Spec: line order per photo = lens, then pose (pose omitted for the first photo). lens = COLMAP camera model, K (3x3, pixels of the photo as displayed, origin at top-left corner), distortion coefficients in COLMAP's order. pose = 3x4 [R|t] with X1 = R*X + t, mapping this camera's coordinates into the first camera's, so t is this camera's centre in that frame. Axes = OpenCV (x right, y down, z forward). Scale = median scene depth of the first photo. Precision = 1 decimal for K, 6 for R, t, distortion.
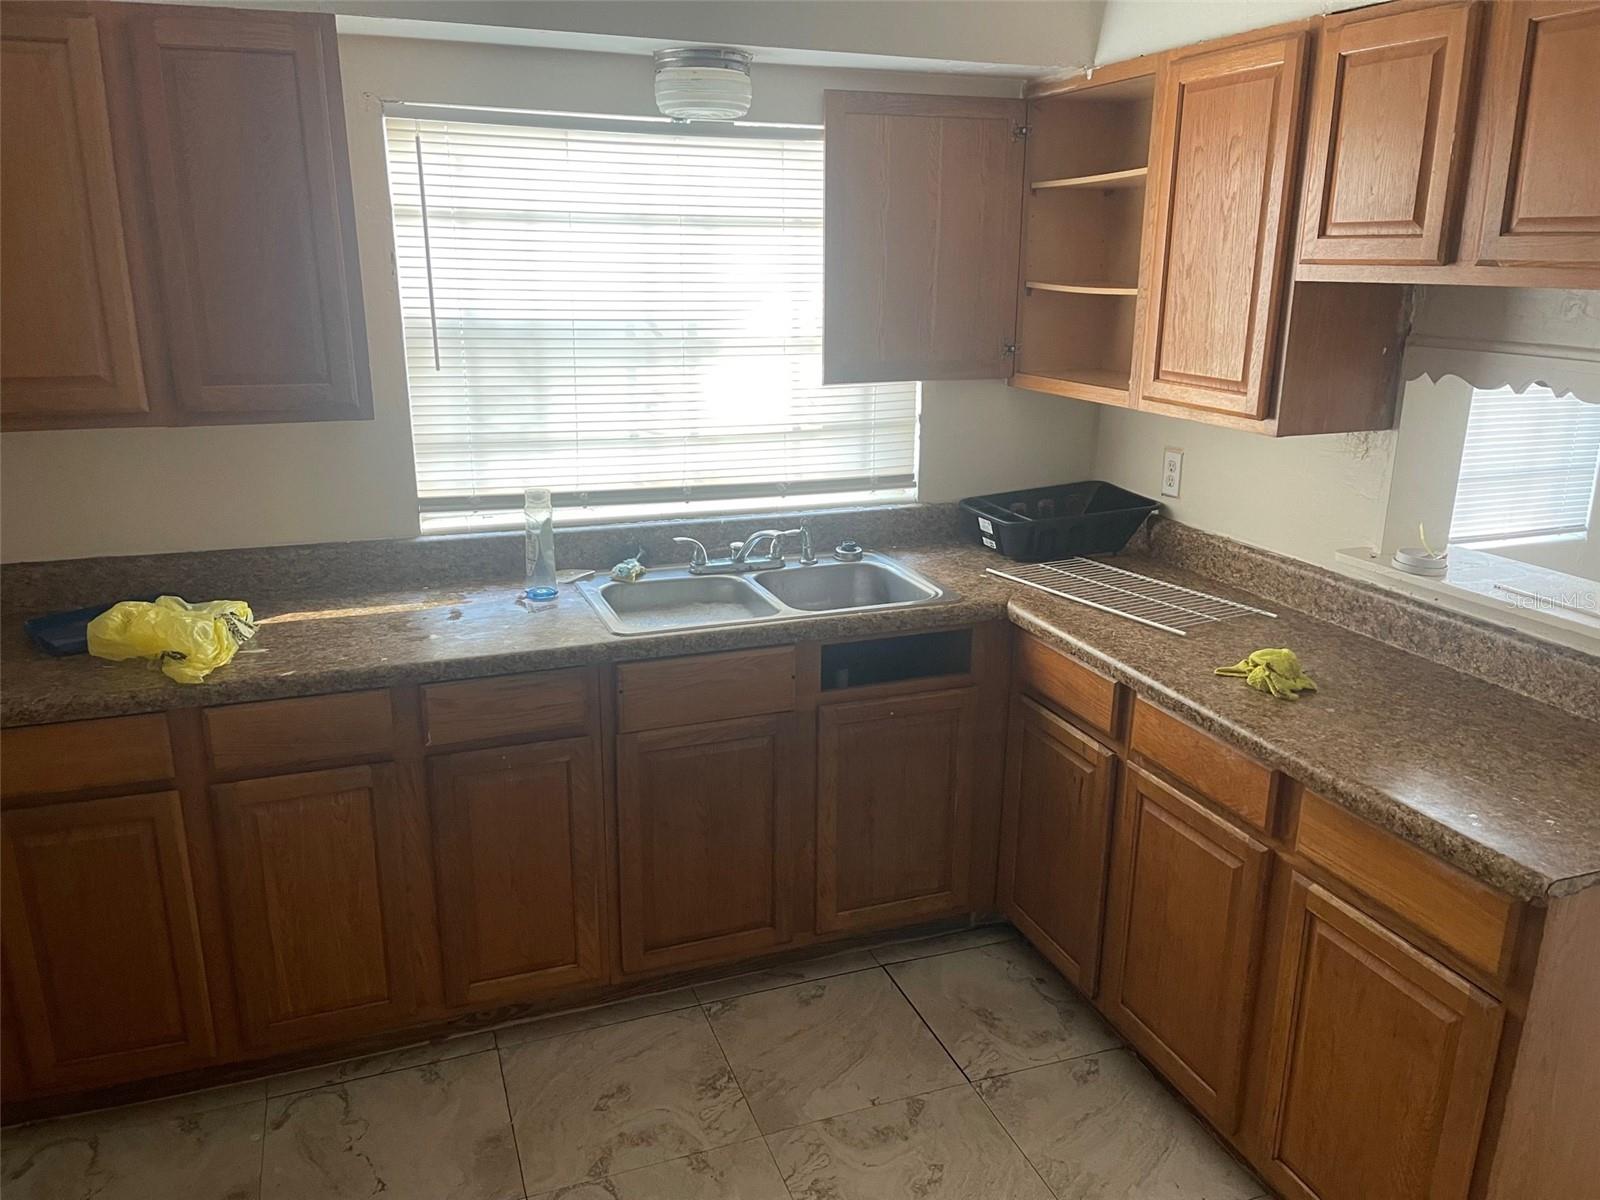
lens RADIAL K [[1202.0, 0, 800.0], [0, 1202.0, 600.0], [0, 0, 1]] dist [0.002552, -0.001067]
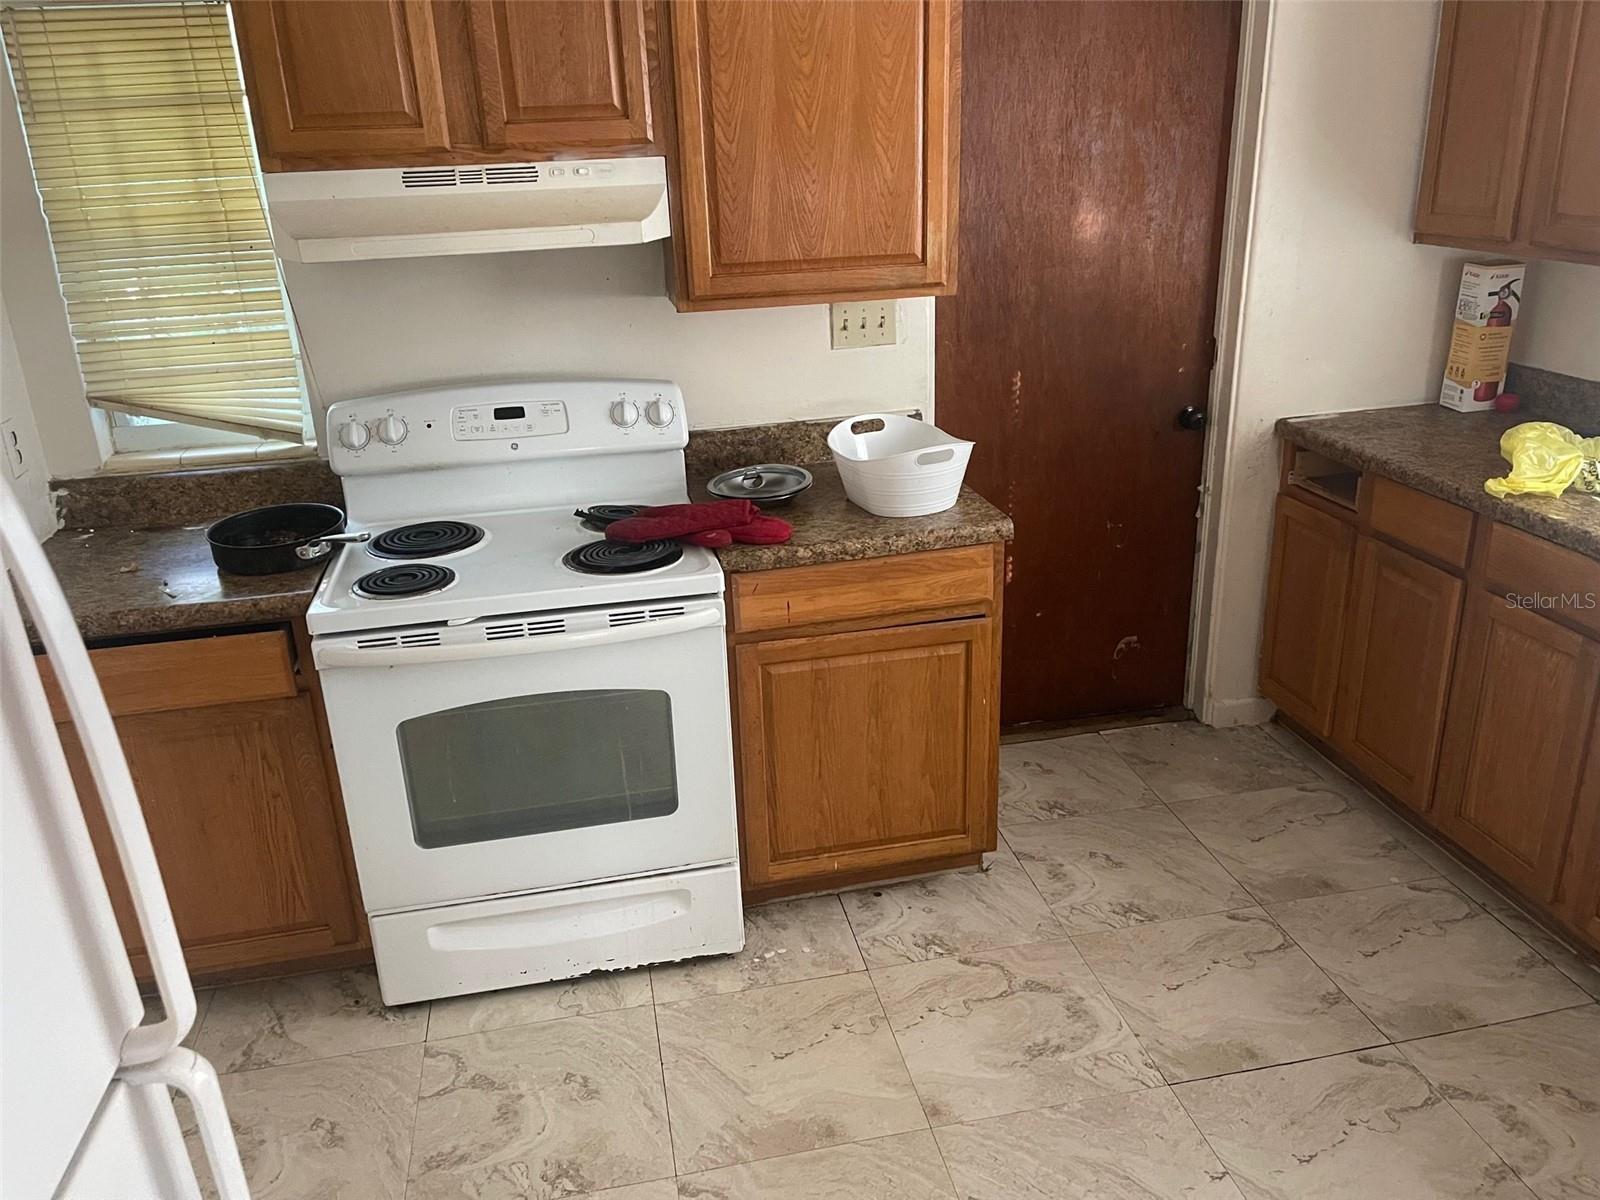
lens RADIAL K [[1202.0, 0, 800.0], [0, 1202.0, 600.0], [0, 0, 1]] dist [0.002552, -0.001067]
pose [[-0.170384, 0.348282, -0.921775, 0.670502], [-0.225290, 0.896907, 0.380529, -0.123511], [0.959278, 0.272503, -0.074355, 0.474424]]
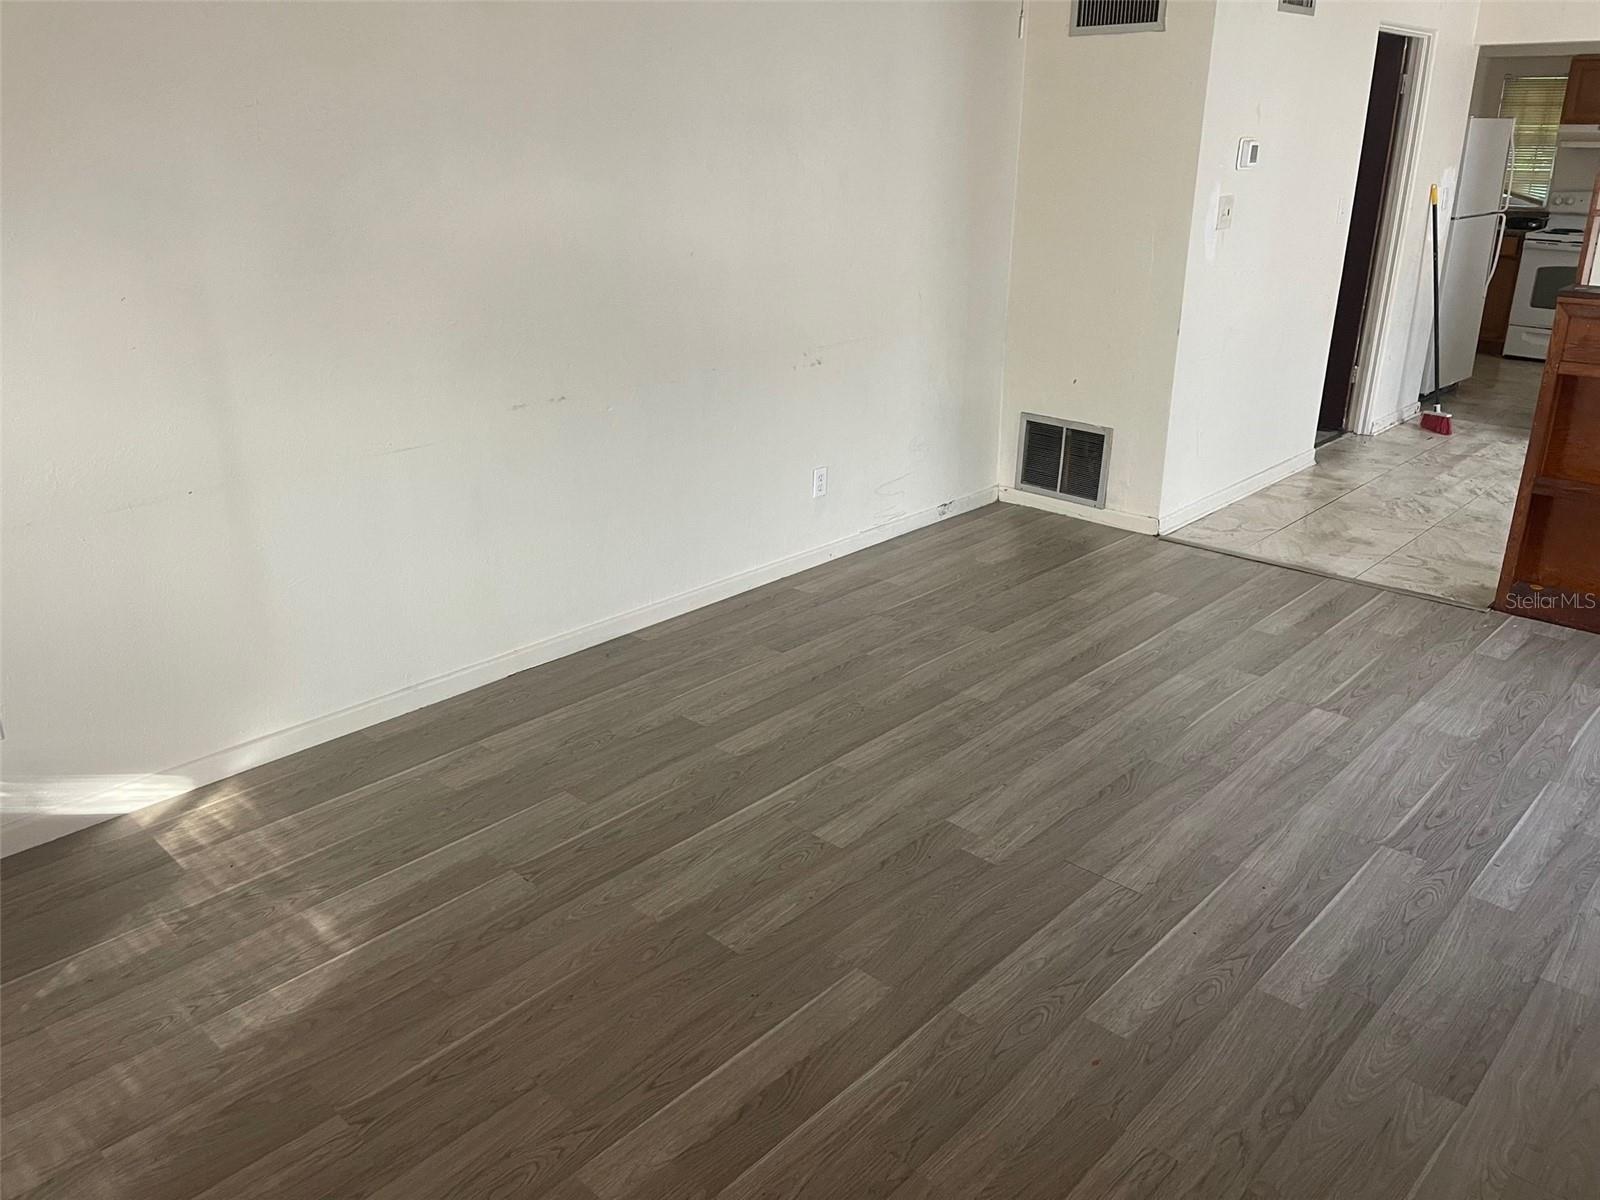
lens RADIAL K [[1202.0, 0, 800.0], [0, 1202.0, 600.0], [0, 0, 1]] dist [0.002552, -0.001067]
pose [[-0.894961, 0.164655, -0.414649, 3.761996], [-0.118632, 0.808118, 0.576950, -0.668906], [0.430083, 0.565538, -0.703701, 2.420325]]
